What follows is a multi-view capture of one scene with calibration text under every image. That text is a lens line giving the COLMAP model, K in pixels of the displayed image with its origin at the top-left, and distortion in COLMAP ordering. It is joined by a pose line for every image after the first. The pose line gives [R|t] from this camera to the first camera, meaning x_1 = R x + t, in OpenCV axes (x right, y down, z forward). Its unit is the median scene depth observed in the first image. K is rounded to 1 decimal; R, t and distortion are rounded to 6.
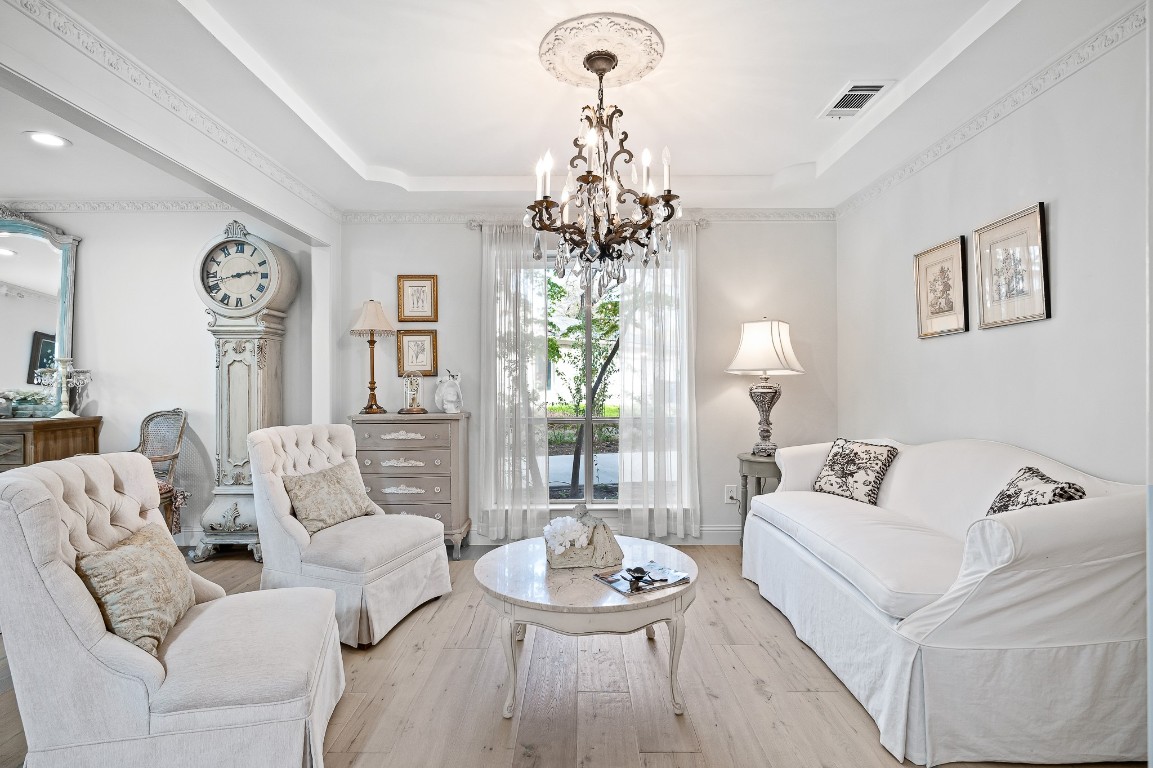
lens RADIAL K [[551.9, 0, 575.5], [0, 551.9, 381.0], [0, 0, 1]] dist [-0.001592, -0.000058]
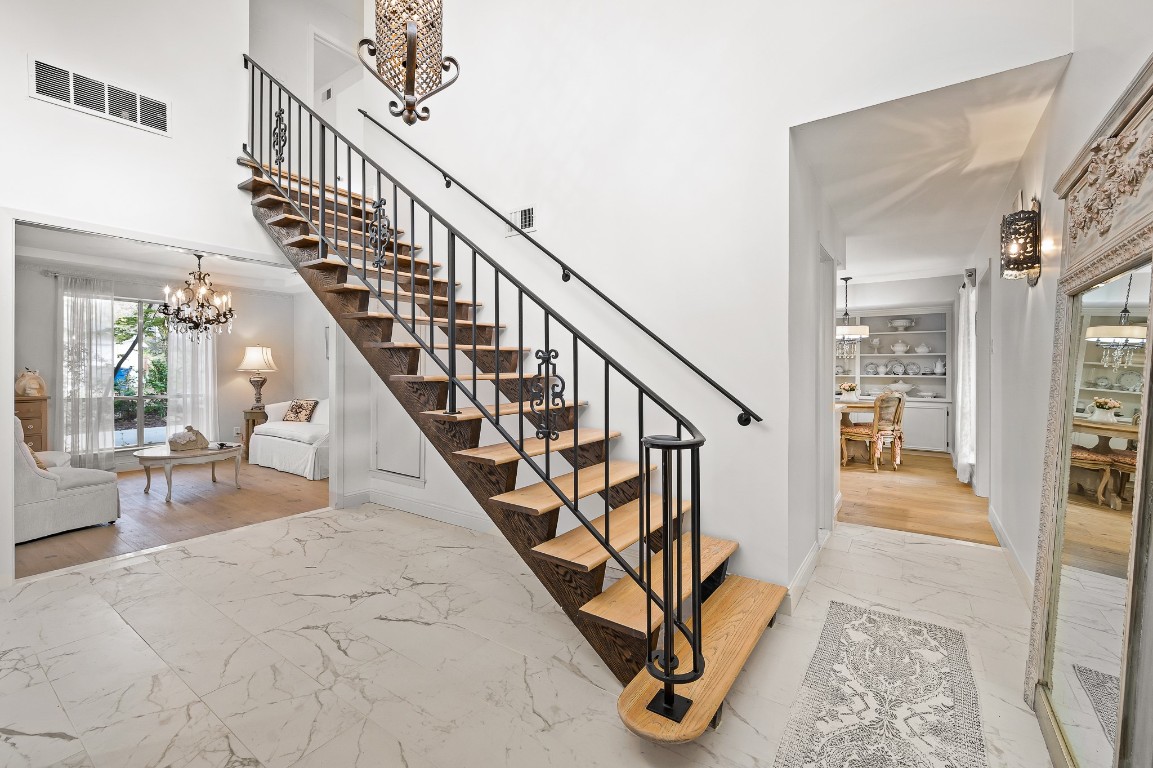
lens RADIAL K [[485.5, 0, 575.7], [0, 485.5, 376.7], [0, 0, 1]] dist [-0.002660, -0.000365]
pose [[0.569222, -0.007090, 0.822154, -0.534267], [0.000925, 0.999968, 0.007983, -0.006378], [-0.822184, -0.003784, 0.569210, -1.149773]]
